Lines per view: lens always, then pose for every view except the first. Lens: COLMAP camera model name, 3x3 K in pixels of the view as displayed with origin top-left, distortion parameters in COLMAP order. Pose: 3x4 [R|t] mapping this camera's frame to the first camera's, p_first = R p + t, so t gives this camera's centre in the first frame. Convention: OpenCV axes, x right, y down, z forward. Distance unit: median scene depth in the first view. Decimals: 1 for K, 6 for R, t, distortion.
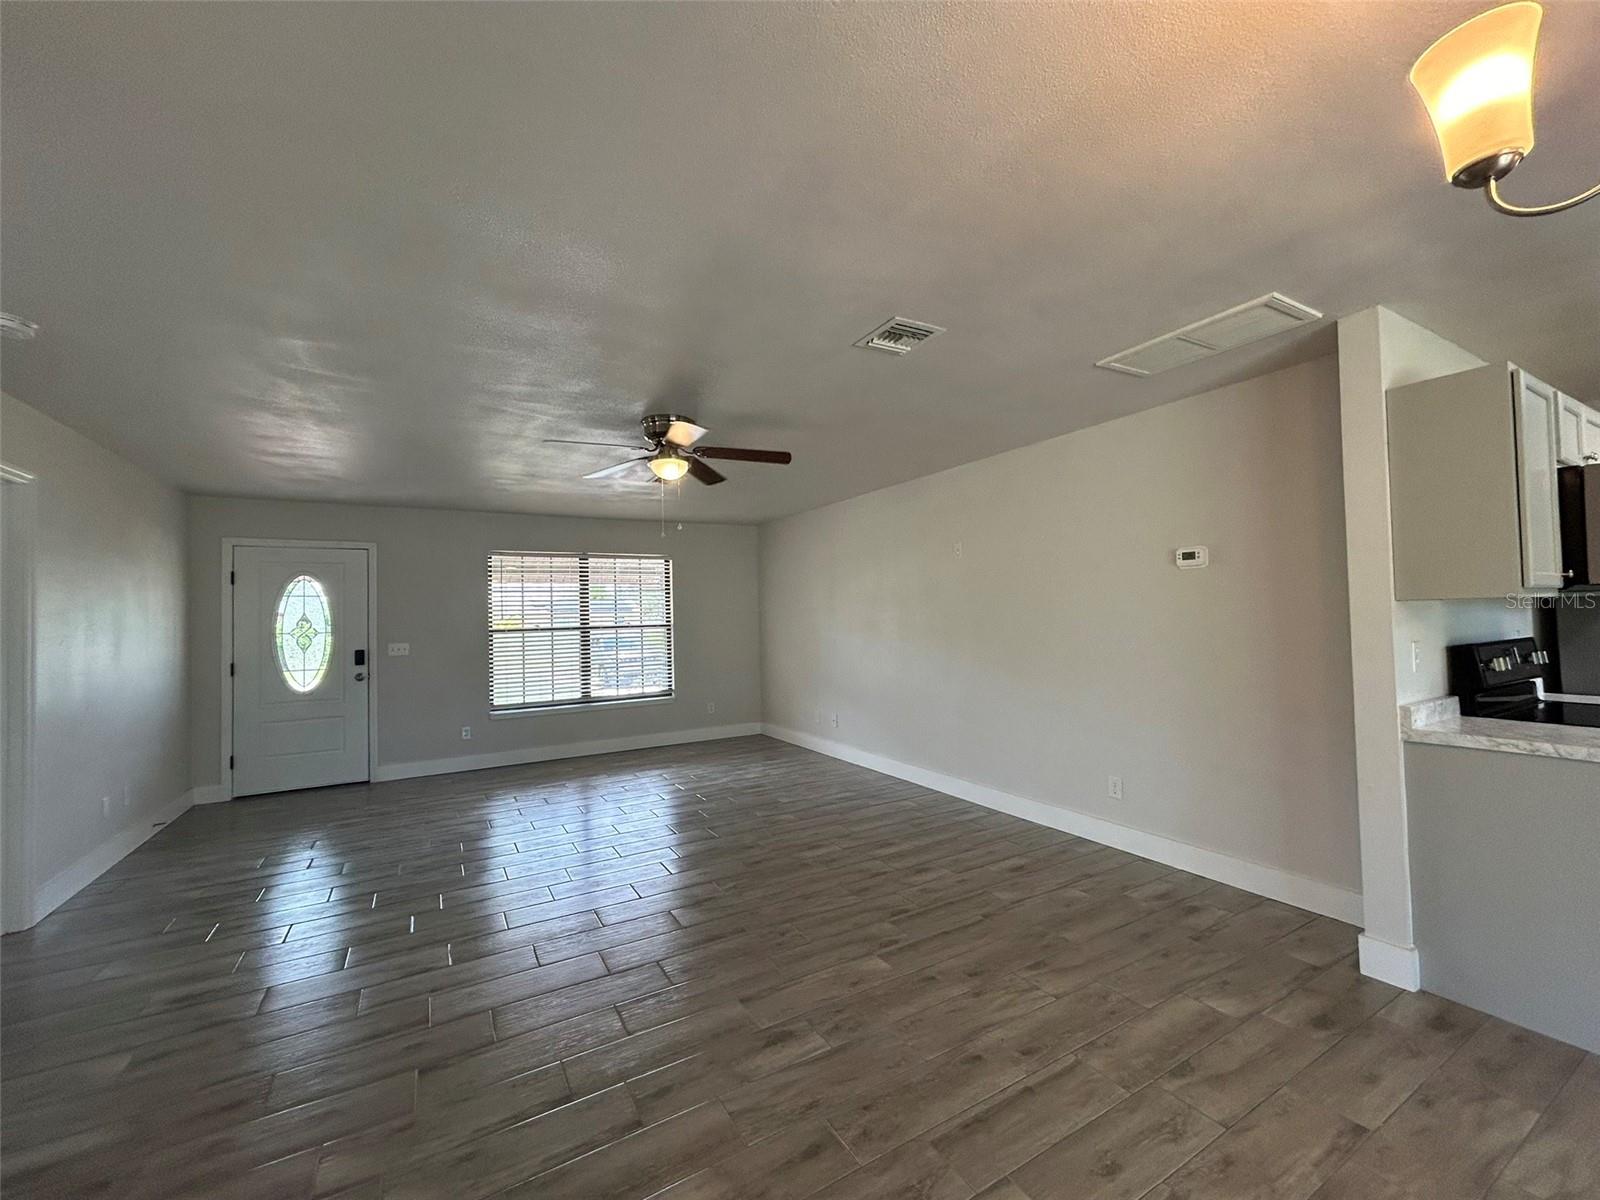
lens RADIAL K [[644.5, 0, 795.9], [0, 644.5, 600.4], [0, 0, 1]] dist [-0.001461, 0.000679]
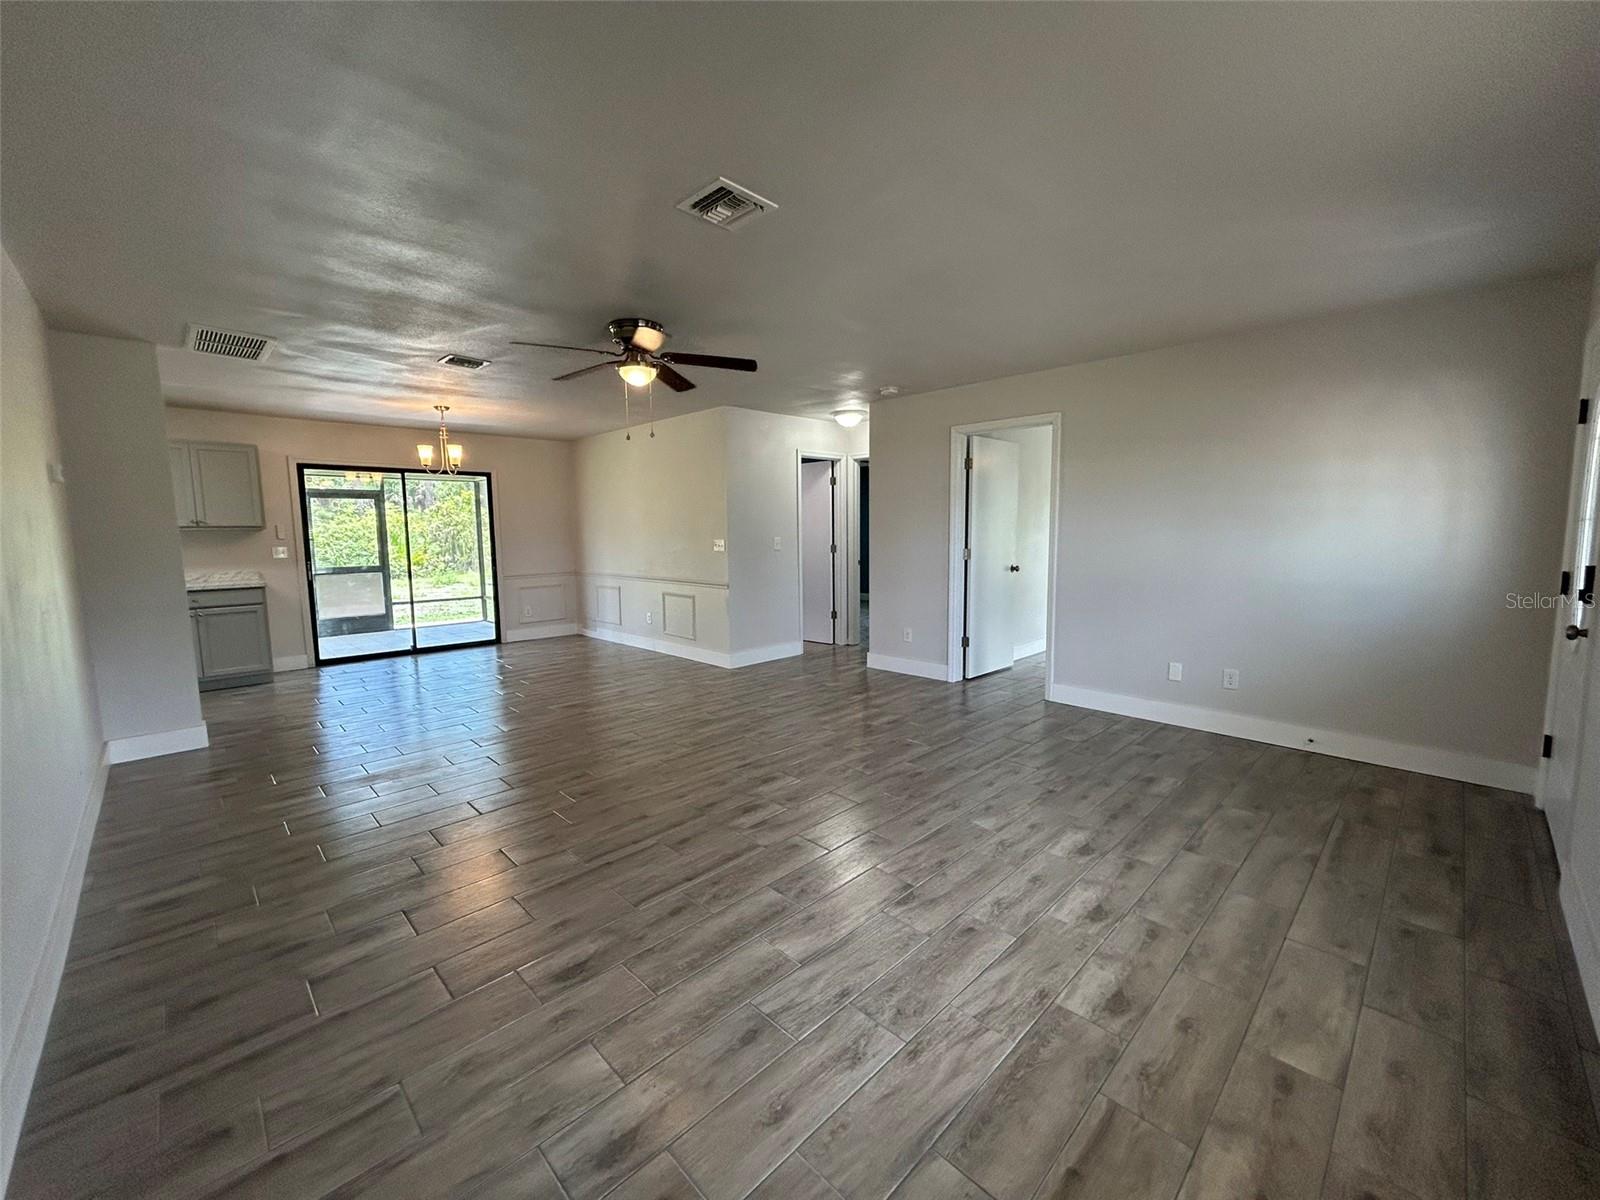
lens RADIAL K [[644.5, 0, 794.9], [0, 644.5, 604.2], [0, 0, 1]] dist [-0.001461, 0.000679]
pose [[-0.968532, 0.062562, -0.240897, -0.243157], [0.039797, 0.994367, 0.098234, 0.094235], [0.245686, 0.085556, -0.965566, 2.968299]]
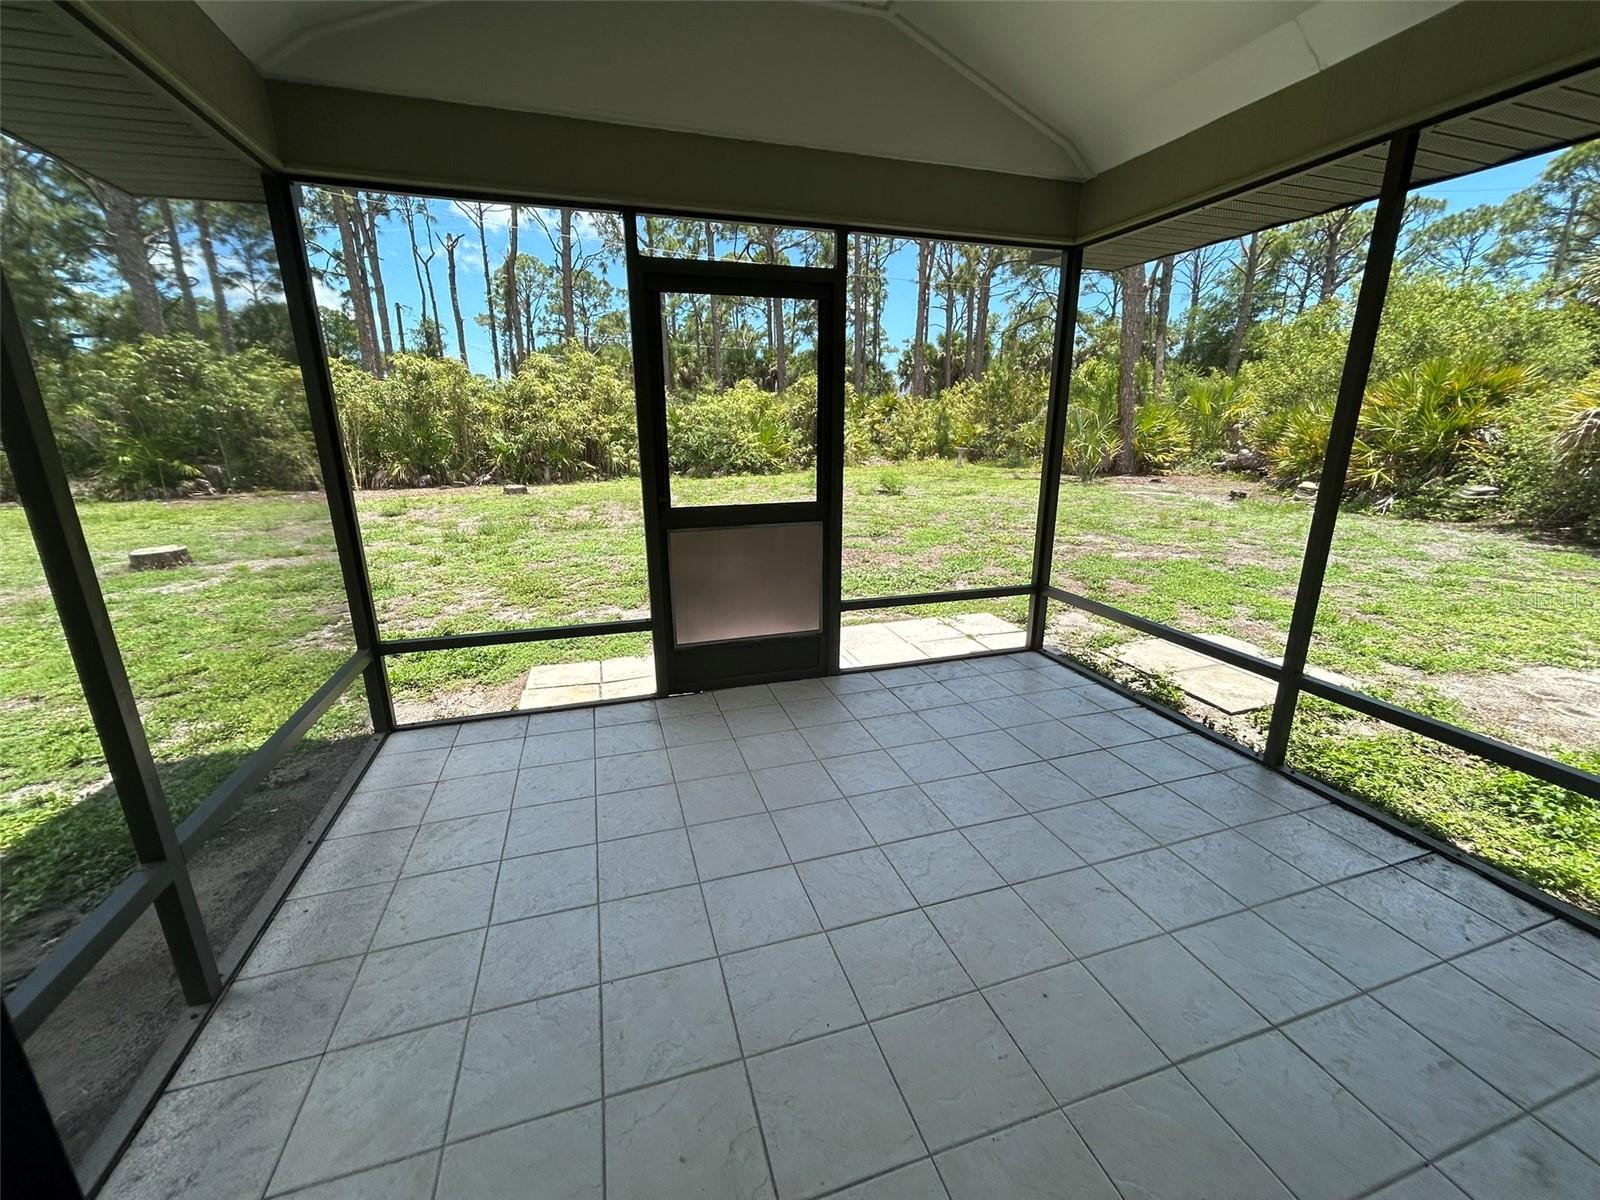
lens RADIAL K [[644.5, 0, 796.2], [0, 644.5, 594.8], [0, 0, 1]] dist [-0.001461, 0.000679]
pose [[-0.976781, -0.028481, 0.212338, 1.001708], [0.023102, 0.971342, 0.236560, 0.014766], [-0.212990, 0.235973, -0.948131, -0.114419]]
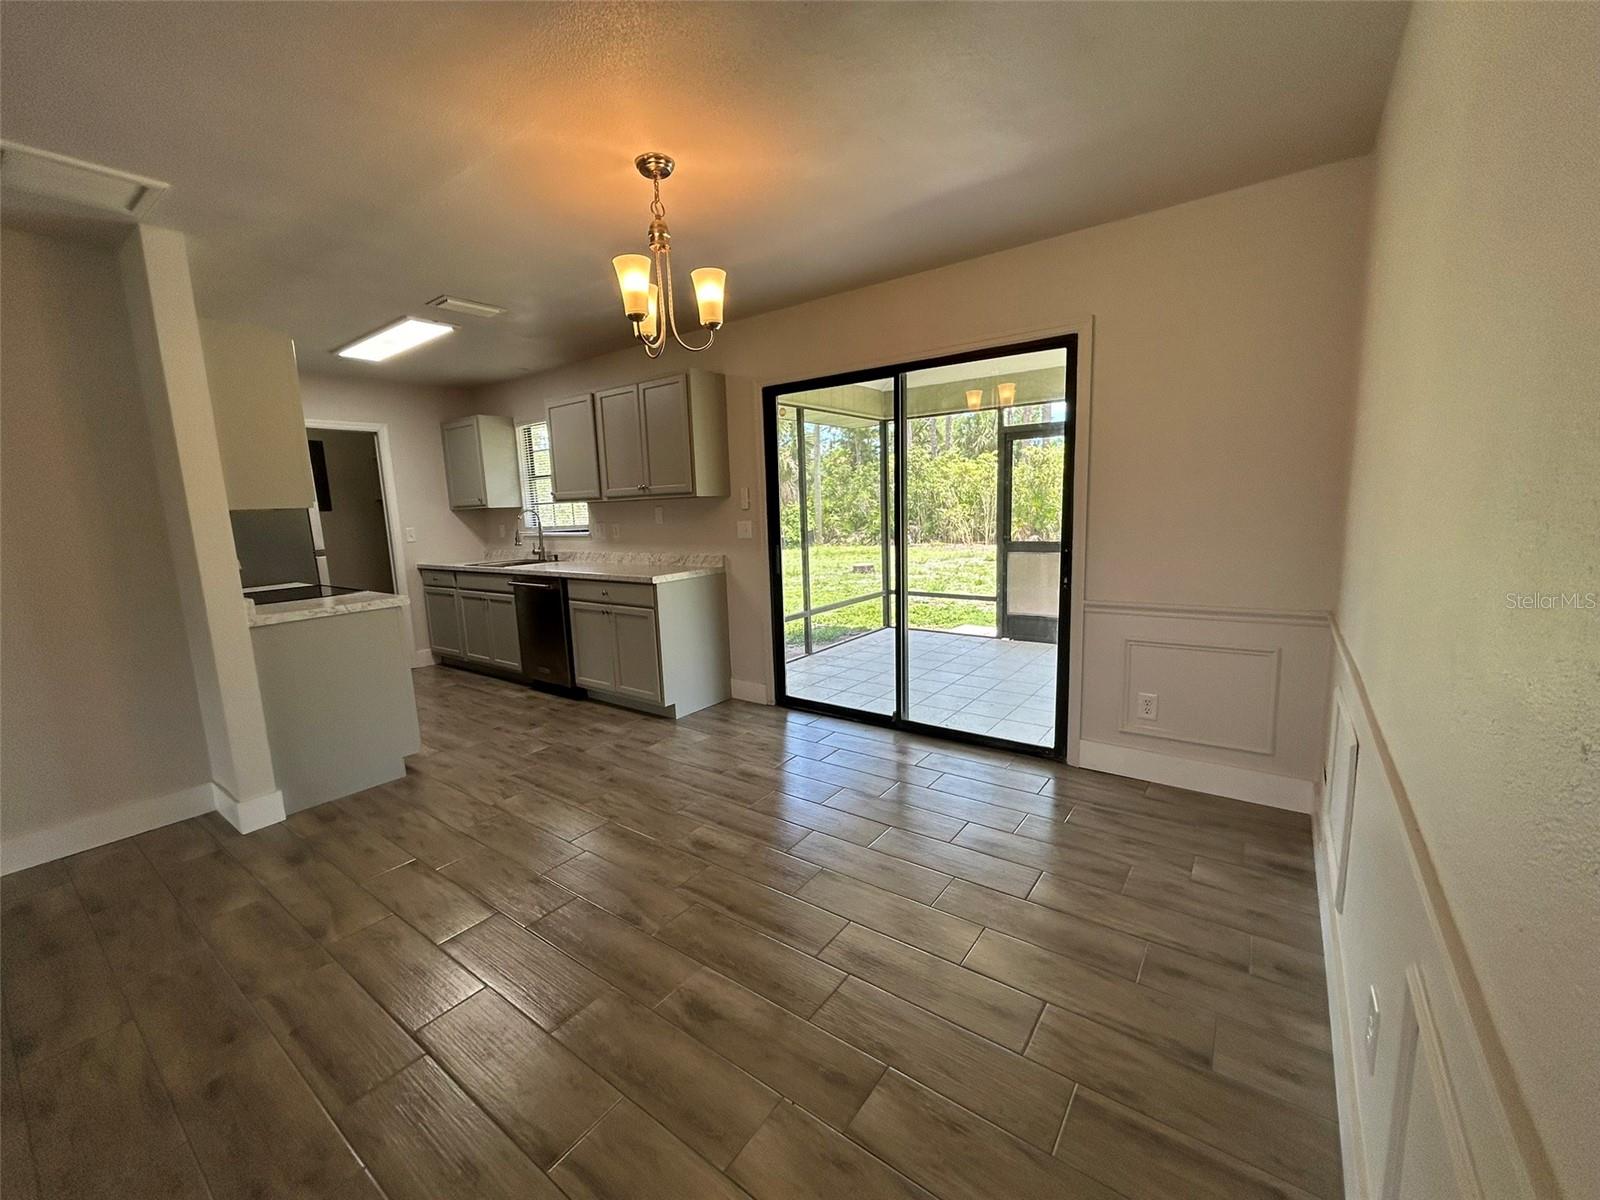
lens RADIAL K [[644.5, 0, 799.3], [0, 644.5, 594.3], [0, 0, 1]] dist [-0.001461, 0.000679]
pose [[-0.401856, -0.091870, 0.911083, -0.530236], [0.024435, 0.993524, 0.110961, 0.043986], [-0.915377, 0.066853, -0.397009, 0.505706]]
